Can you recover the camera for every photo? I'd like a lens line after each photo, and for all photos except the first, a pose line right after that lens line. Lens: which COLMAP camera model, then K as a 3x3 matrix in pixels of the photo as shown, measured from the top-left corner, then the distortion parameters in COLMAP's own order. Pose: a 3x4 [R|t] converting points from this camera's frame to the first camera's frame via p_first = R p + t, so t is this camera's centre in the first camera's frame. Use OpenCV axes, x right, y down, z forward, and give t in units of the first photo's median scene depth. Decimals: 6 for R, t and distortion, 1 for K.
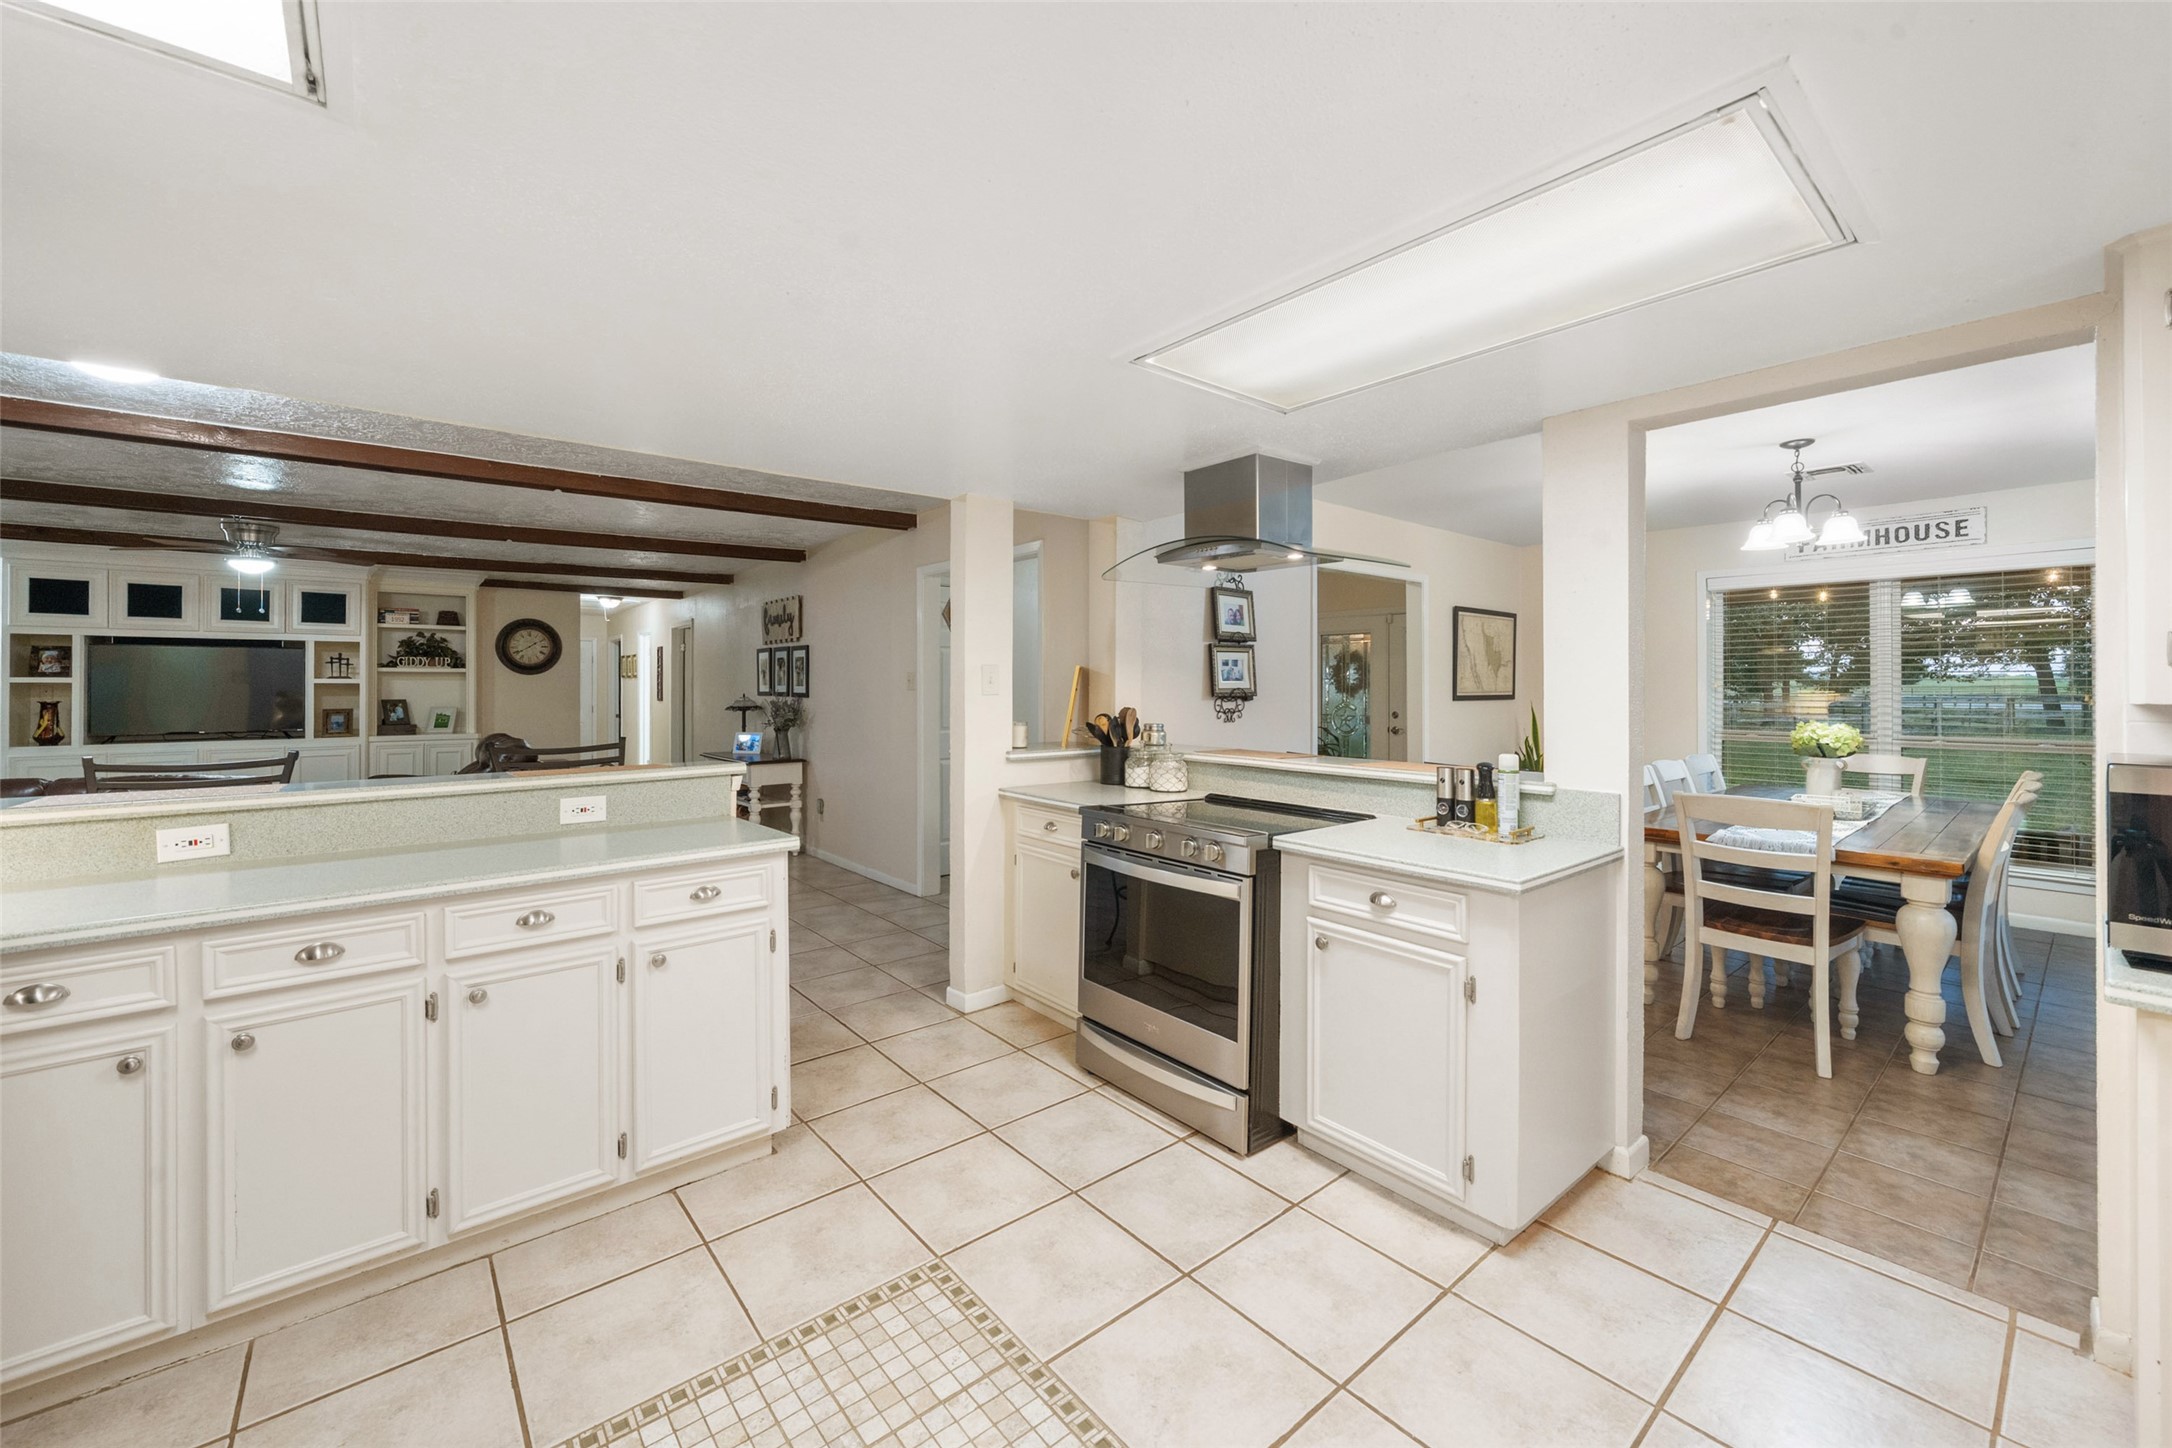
lens RADIAL K [[848.9, 0, 1087.3], [0, 848.9, 681.6], [0, 0, 1]] dist [-0.006406, 0.000662]
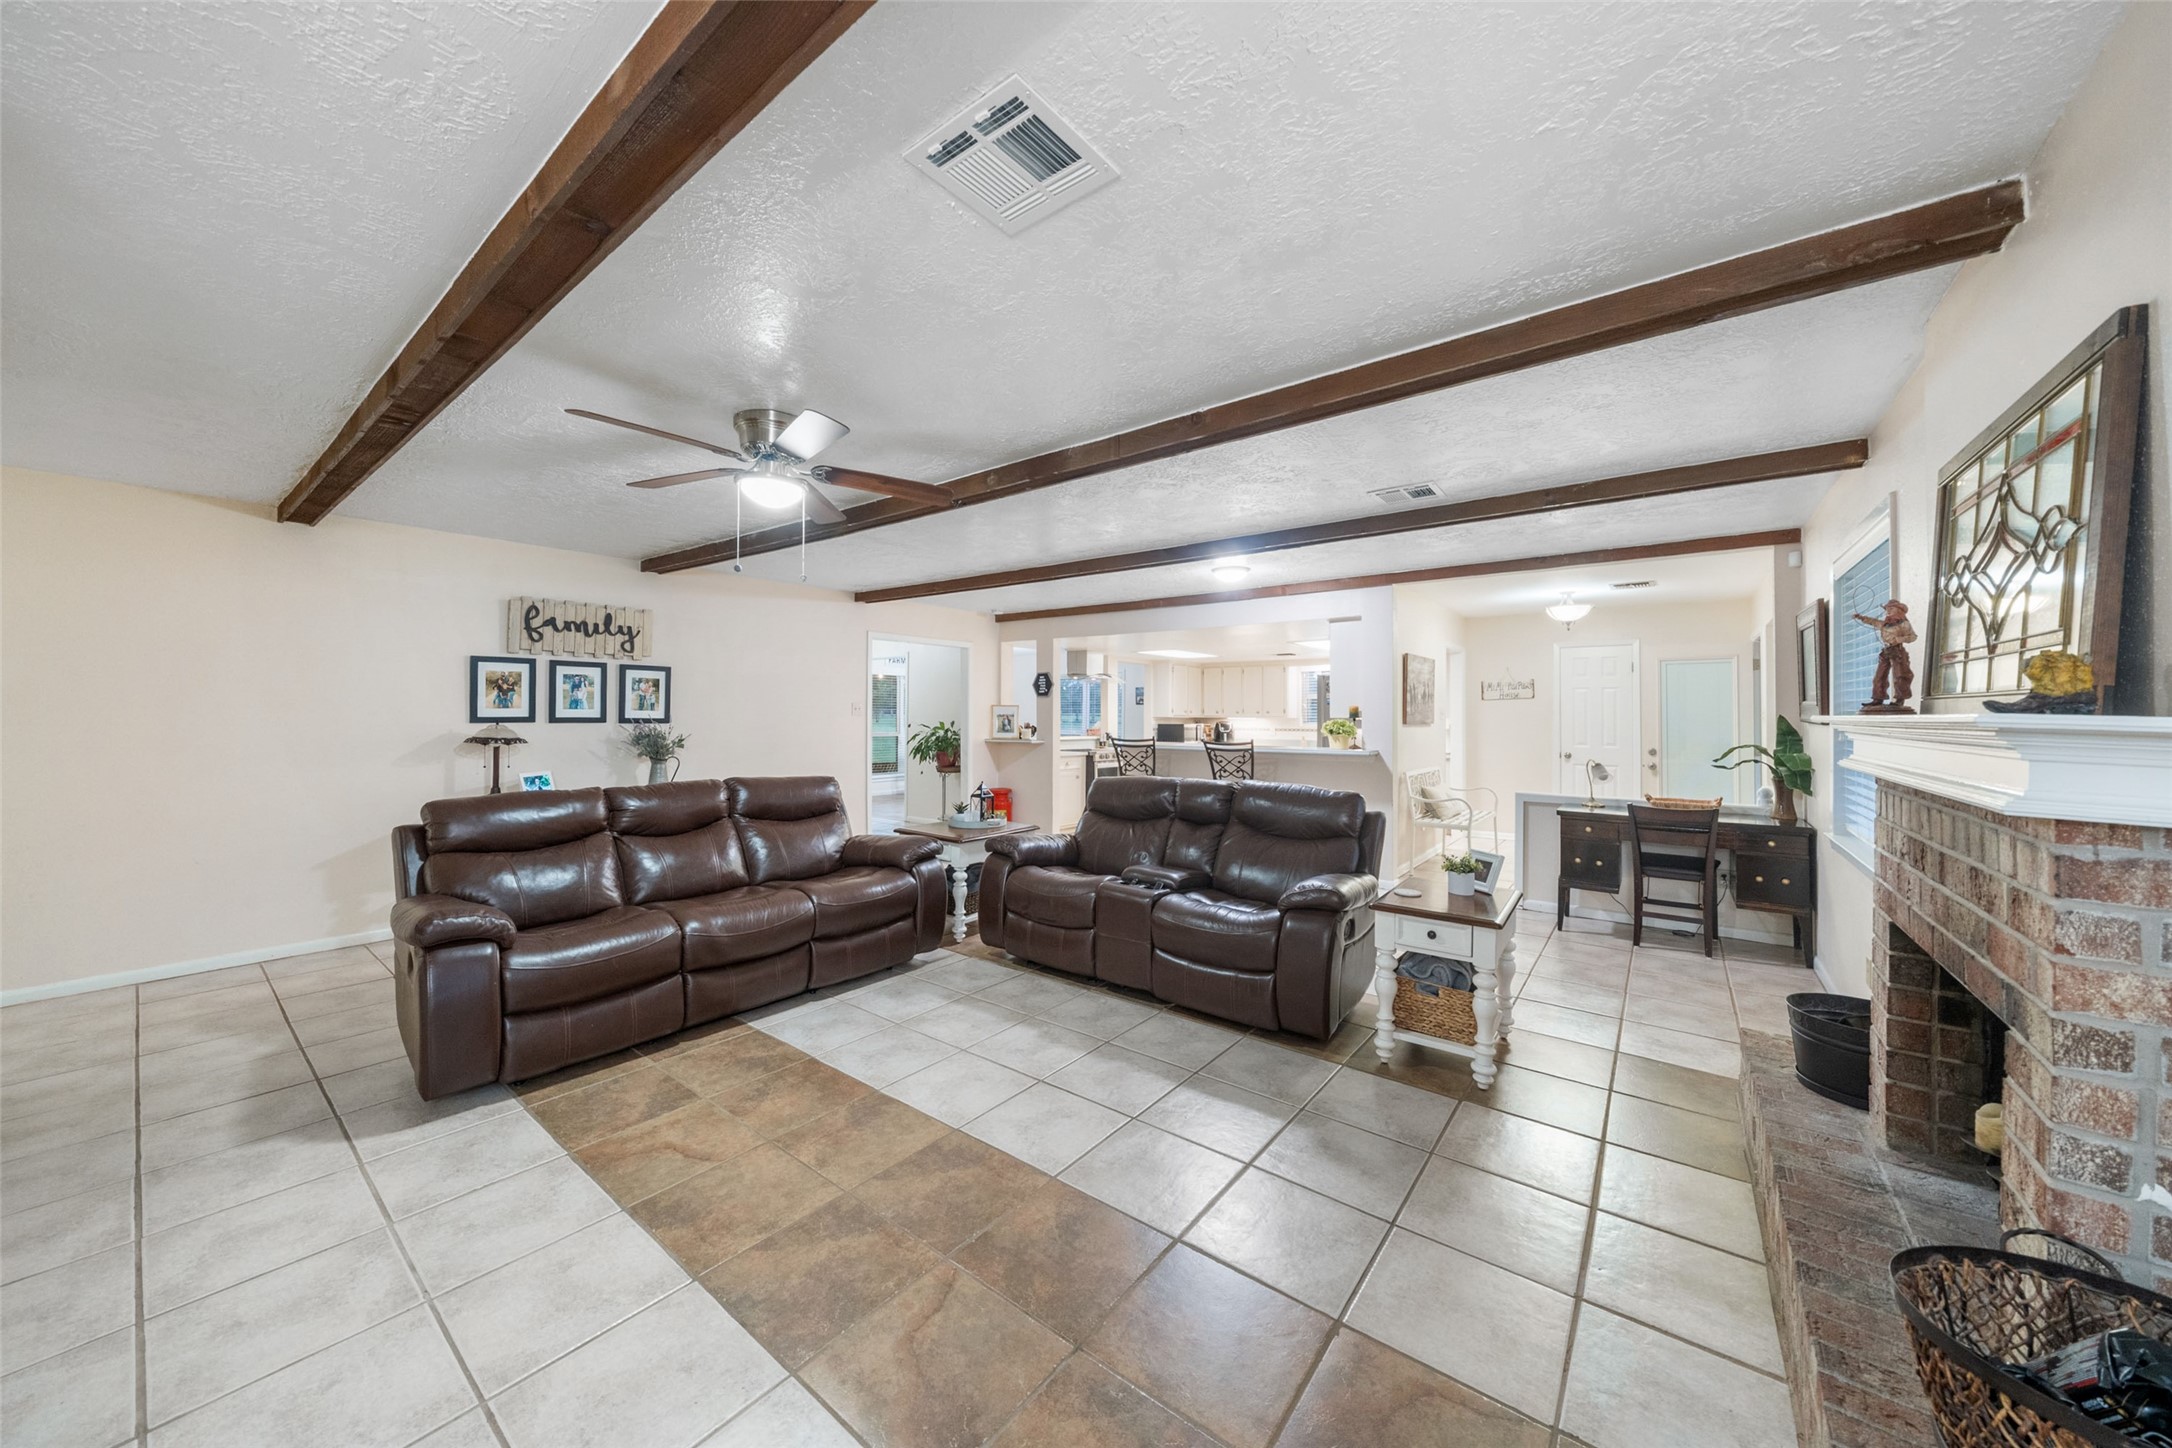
lens RADIAL K [[748.0, 0, 1087.0], [0, 748.0, 714.8], [0, 0, 1]] dist [-0.006170, -0.000012]
pose [[-0.214053, 0.002335, 0.976819, -2.854075], [-0.009675, 0.999943, -0.004511, 0.020343], [-0.976774, -0.010416, -0.214018, 1.687072]]
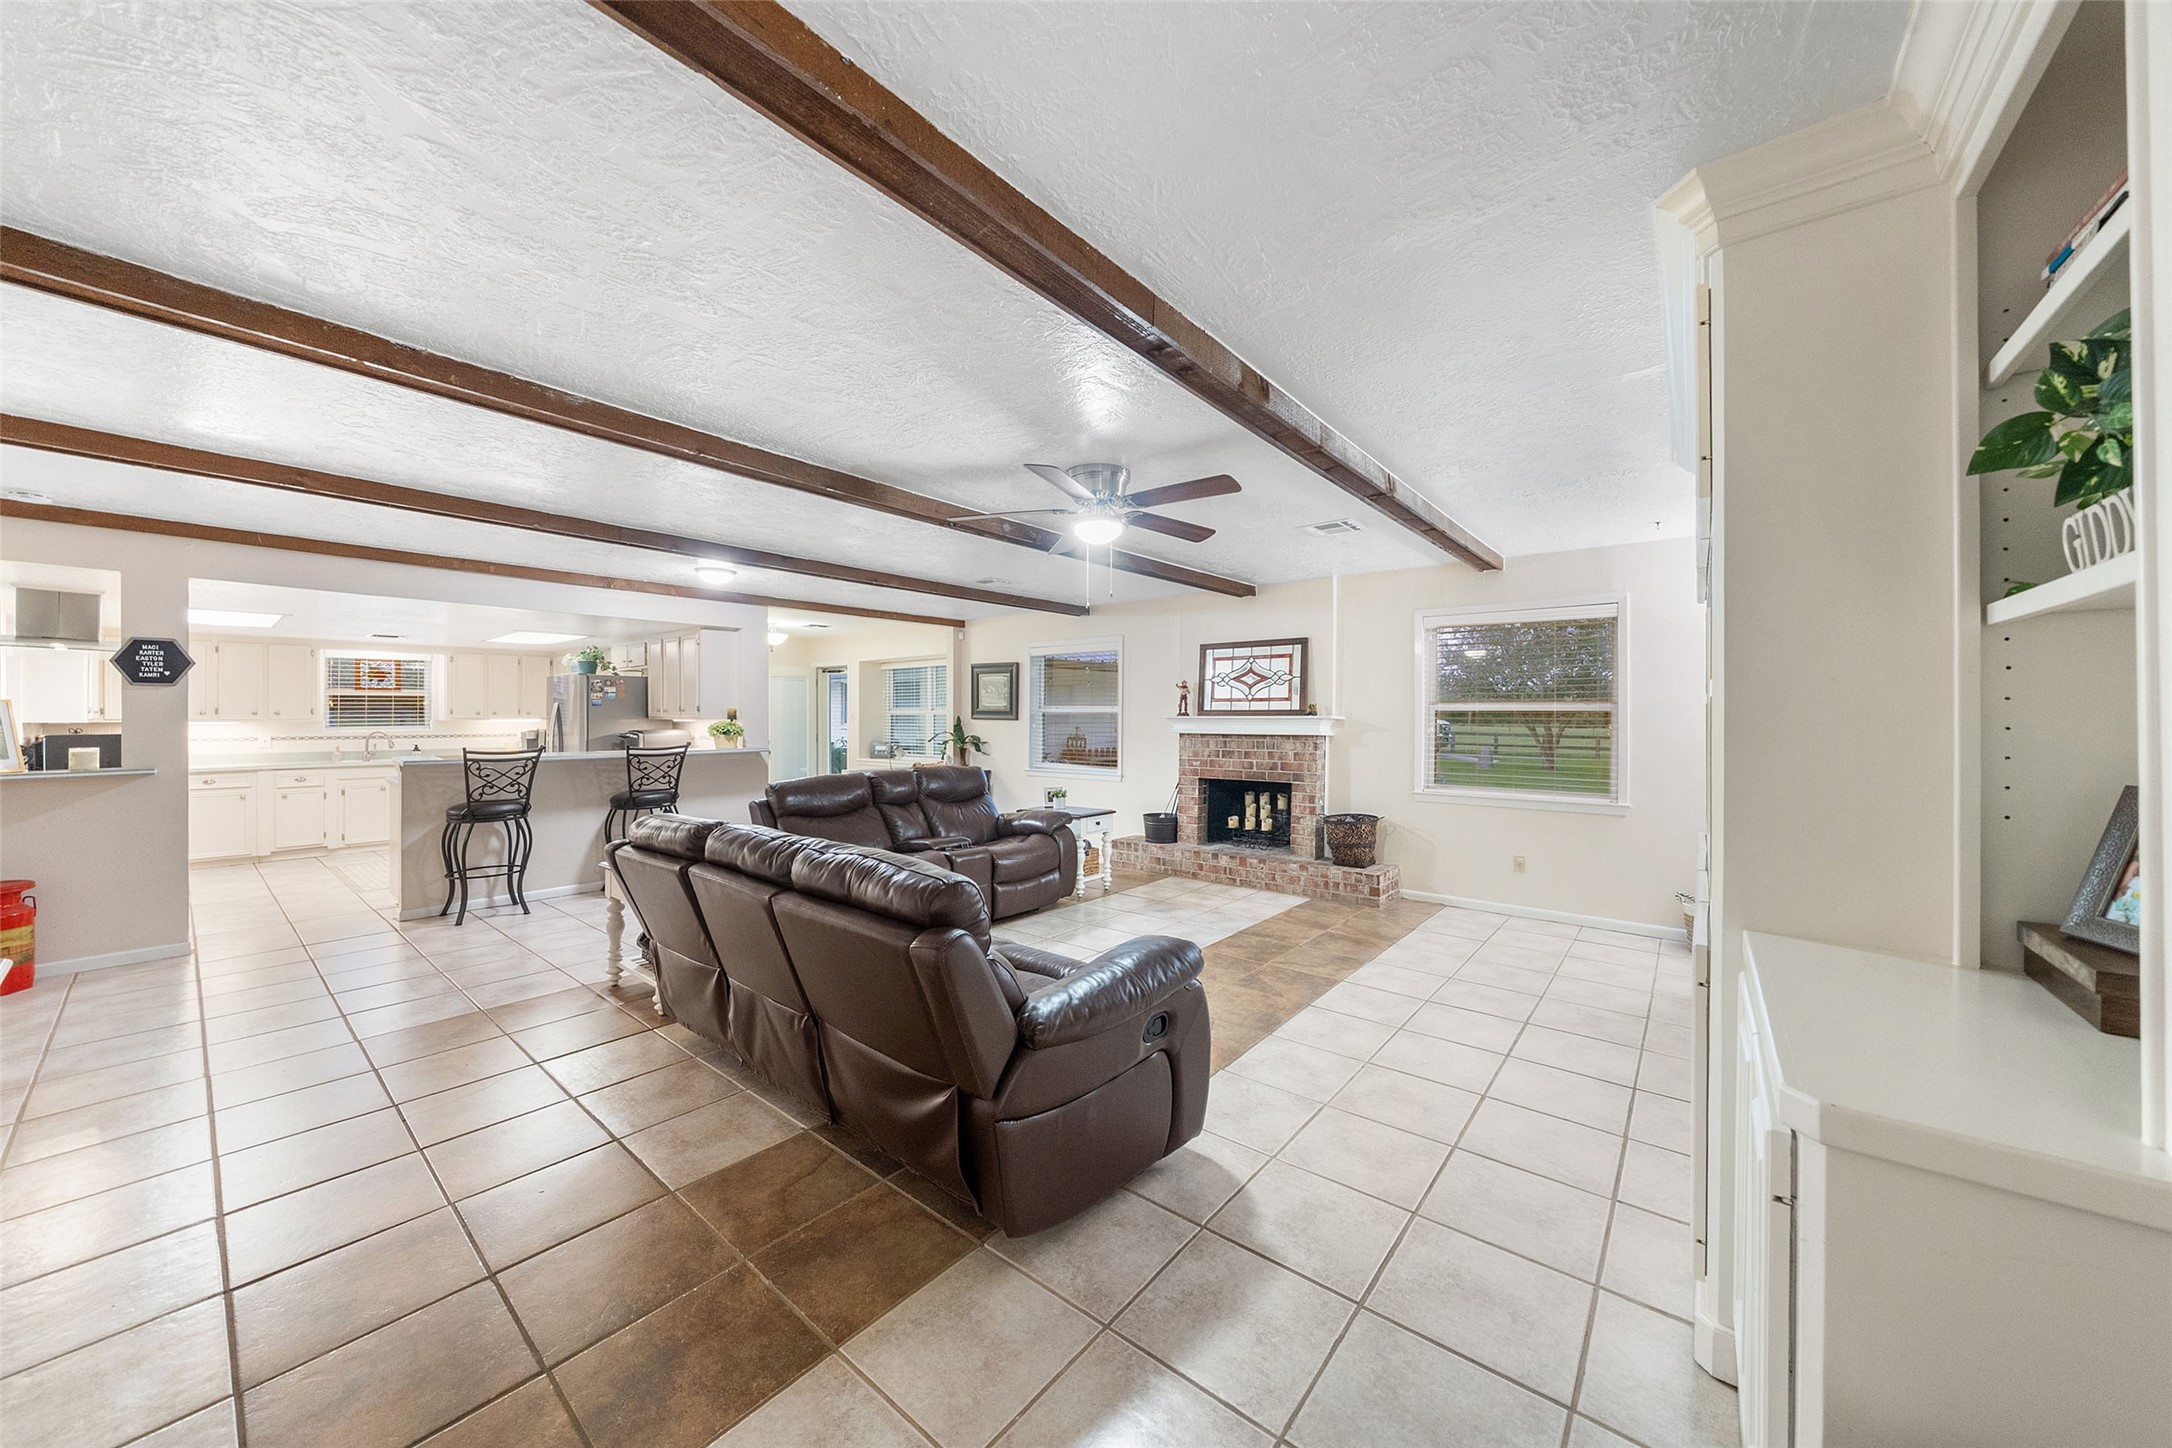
lens RADIAL K [[748.0, 0, 1084.8], [0, 748.0, 714.0], [0, 0, 1]] dist [-0.006170, -0.000012]
pose [[-0.983244, 0.004677, -0.182237, -1.649865], [0.006102, 0.999955, -0.007258, 0.019578], [0.182195, -0.008249, -0.983228, 2.953492]]
